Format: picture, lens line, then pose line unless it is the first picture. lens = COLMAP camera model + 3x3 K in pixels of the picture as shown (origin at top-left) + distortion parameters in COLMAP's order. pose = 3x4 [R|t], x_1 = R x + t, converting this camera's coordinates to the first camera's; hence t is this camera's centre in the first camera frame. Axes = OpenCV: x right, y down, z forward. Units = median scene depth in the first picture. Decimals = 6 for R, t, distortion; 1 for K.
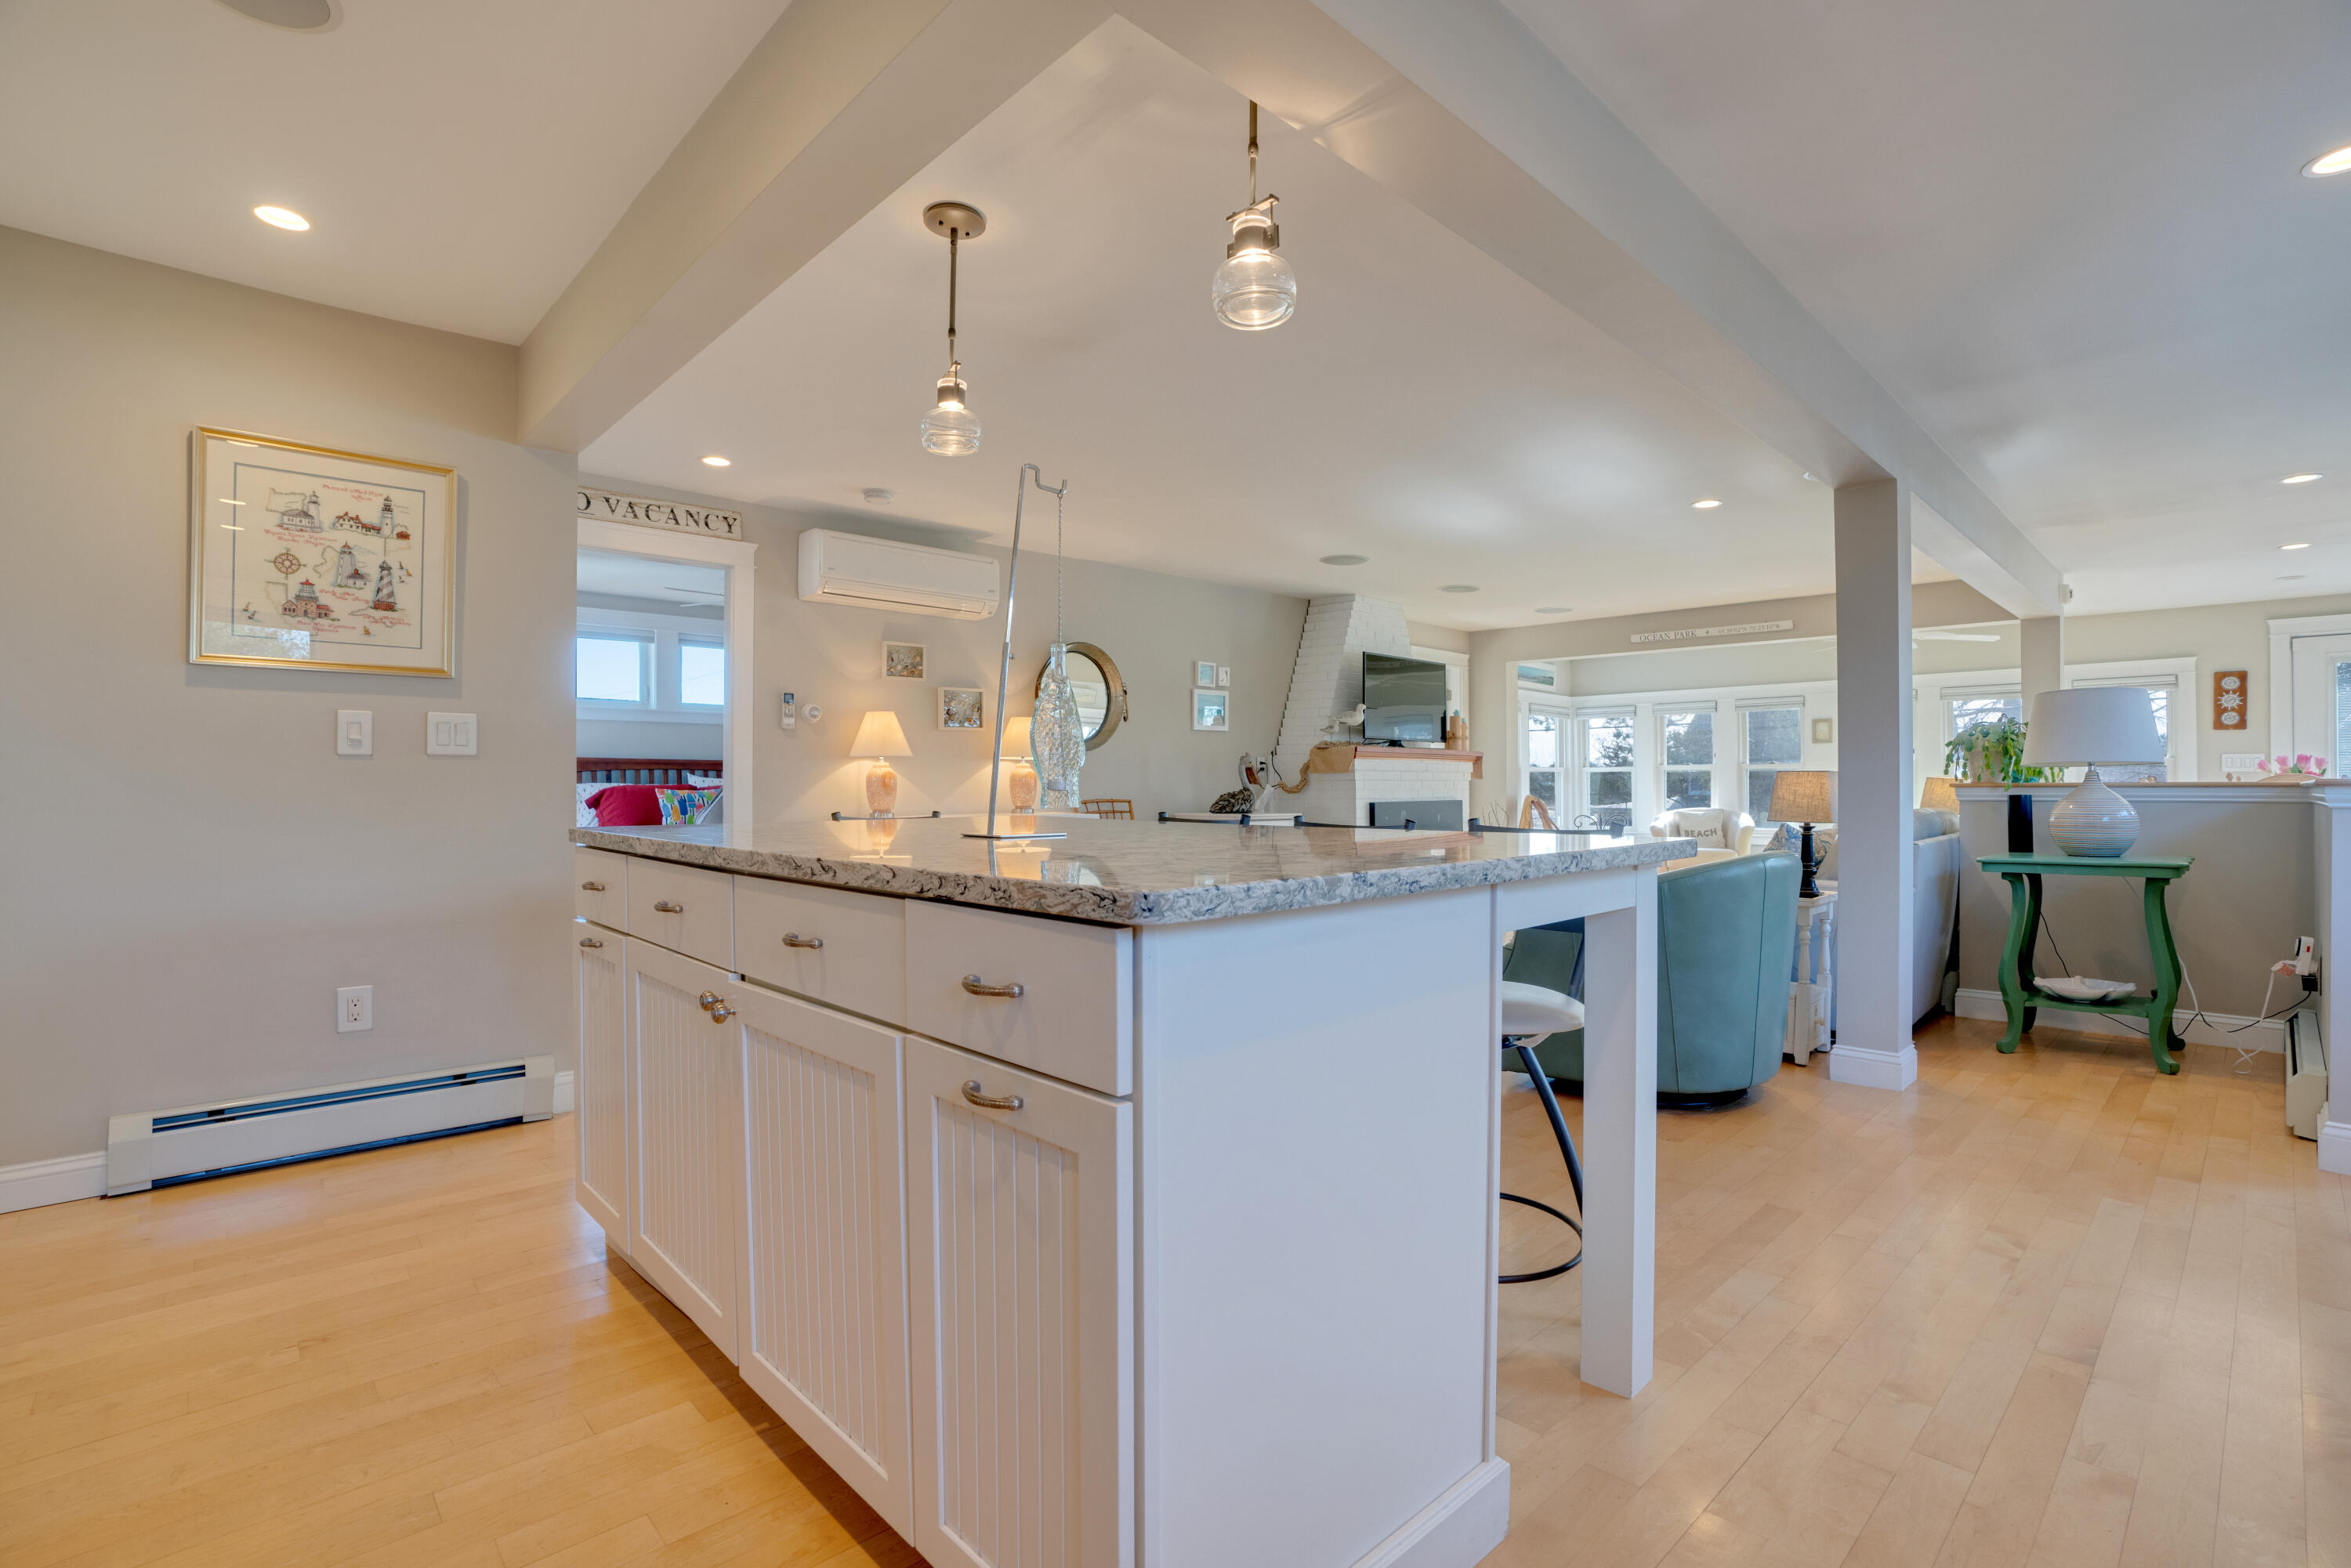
lens RADIAL K [[1096.1, 0, 1173.3], [0, 1096.1, 782.0], [0, 0, 1]] dist [-0.021955, 0.001648]
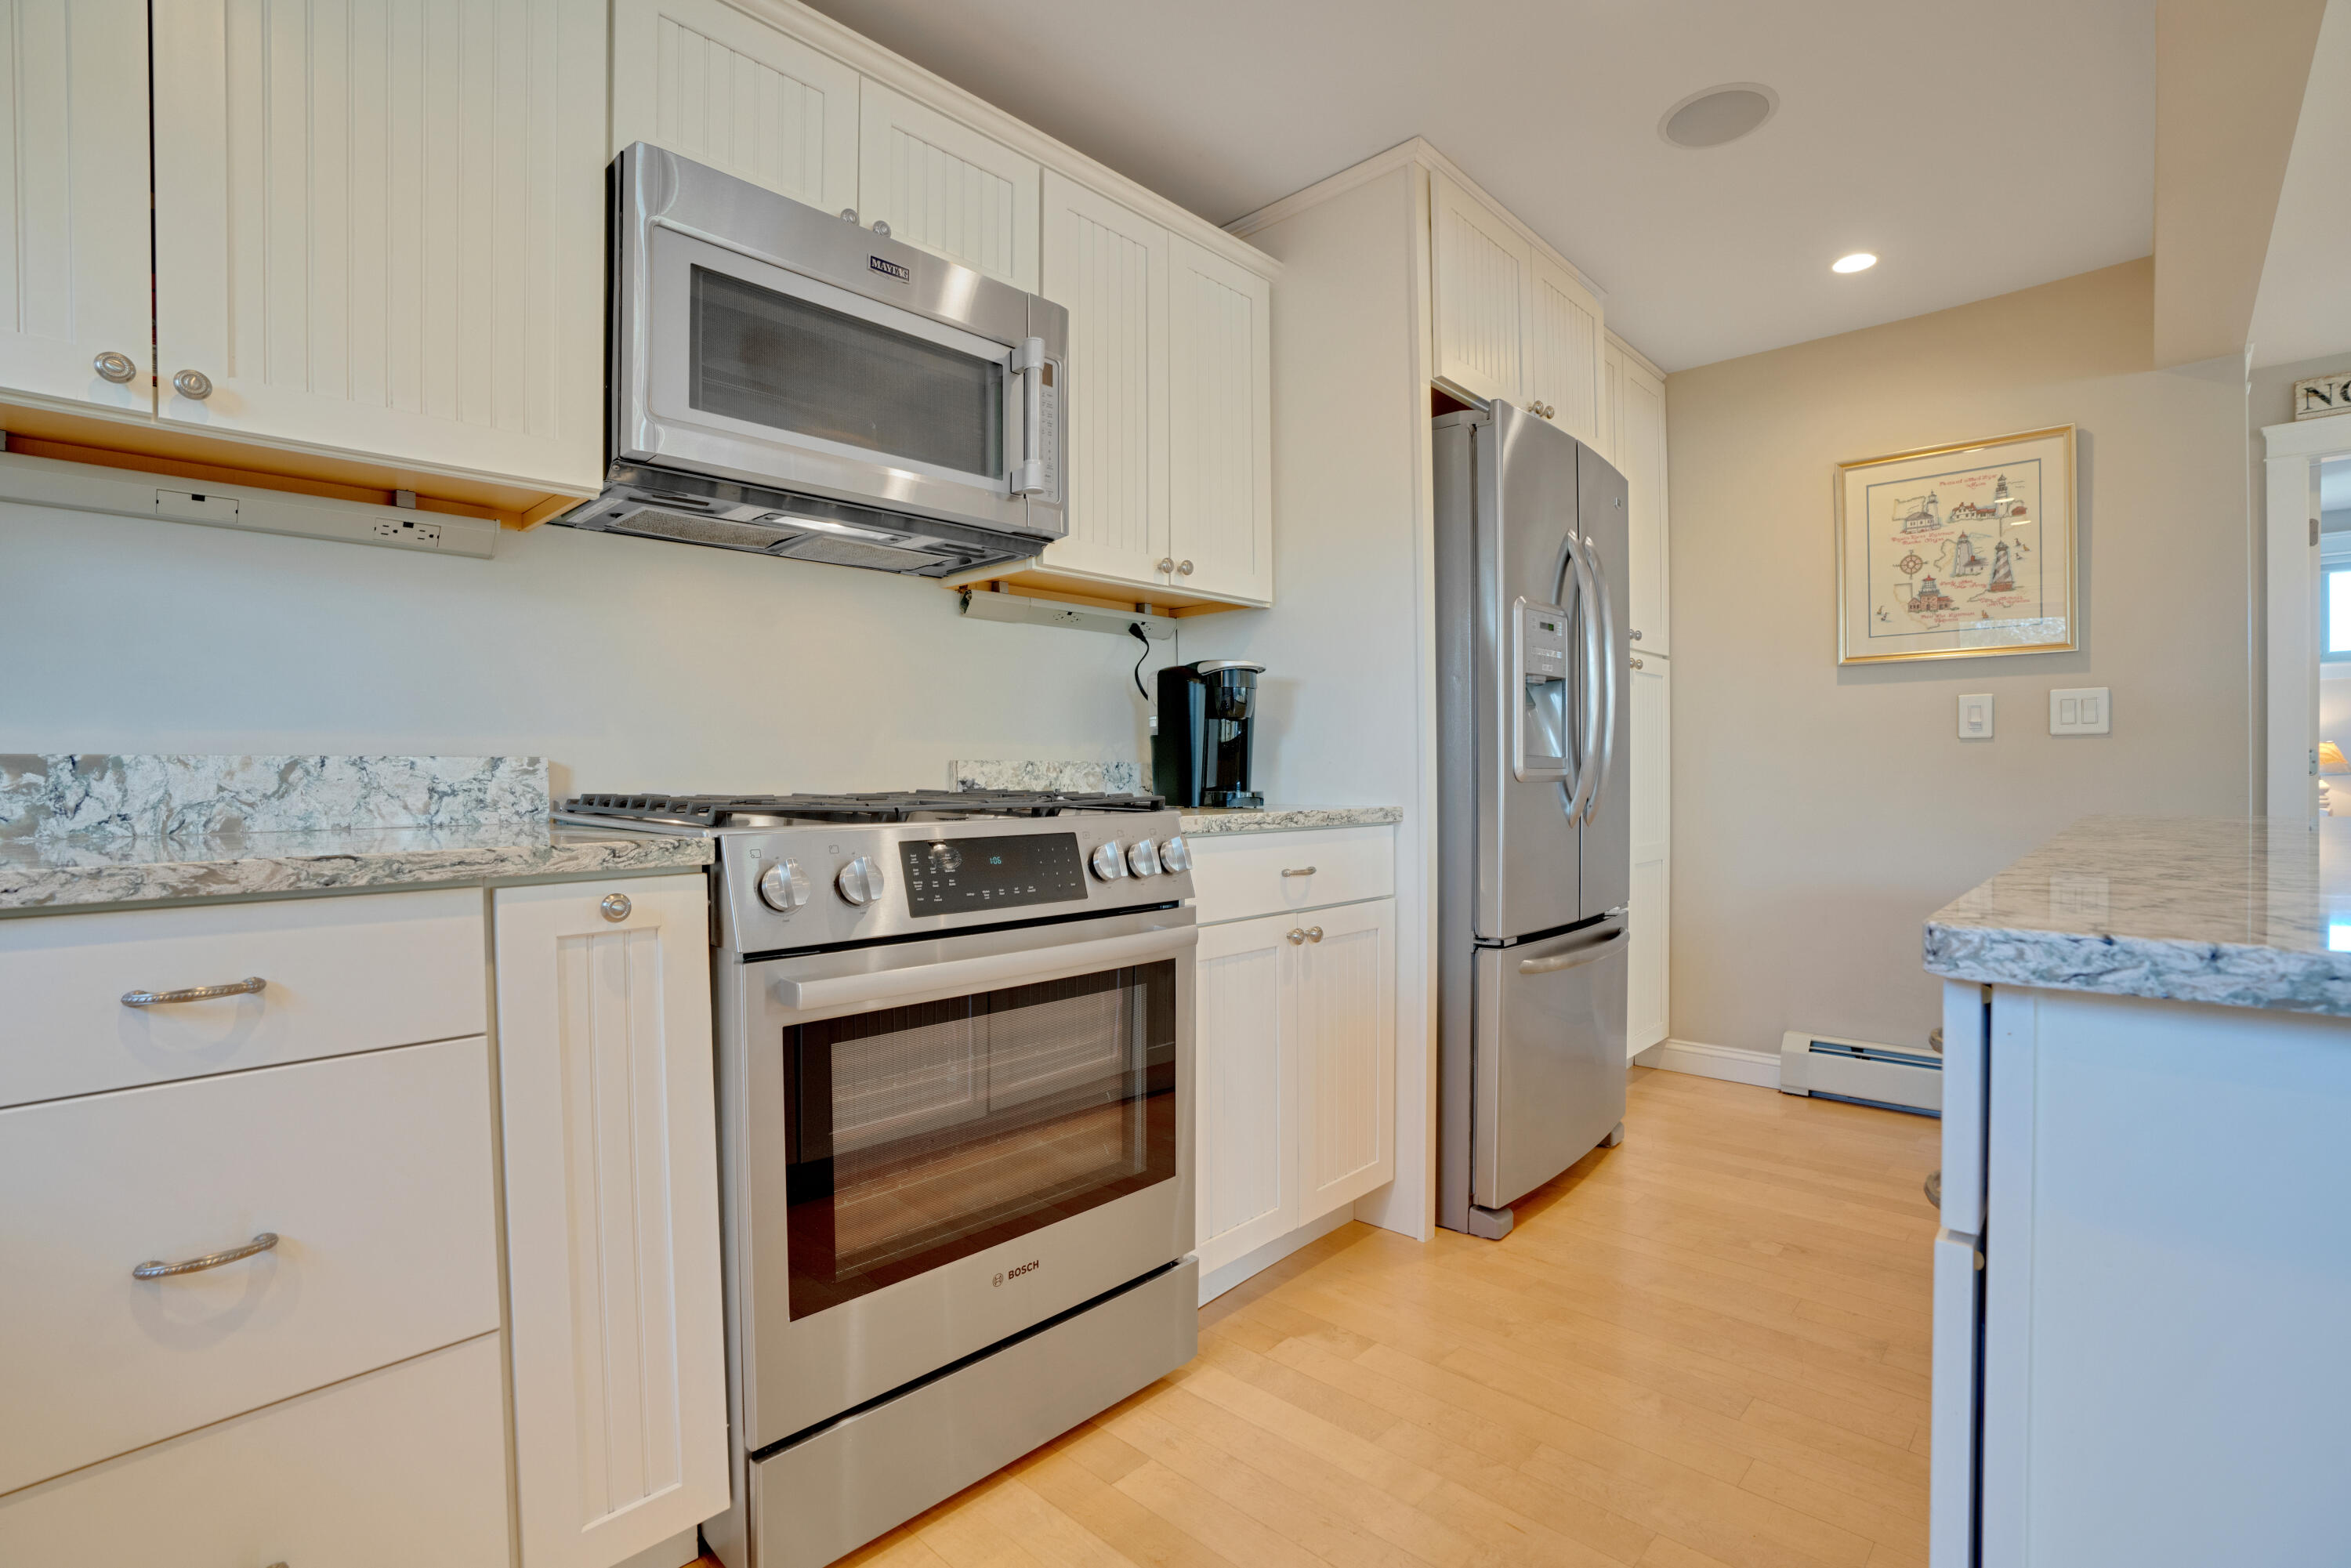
lens RADIAL K [[1096.1, 0, 1172.9], [0, 1096.1, 786.4], [0, 0, 1]] dist [-0.021955, 0.001648]
pose [[0.067974, 0.009572, -0.997641, 0.214129], [0.012970, 0.999861, 0.010477, 0.000560], [0.997603, -0.013652, 0.067841, 0.171751]]
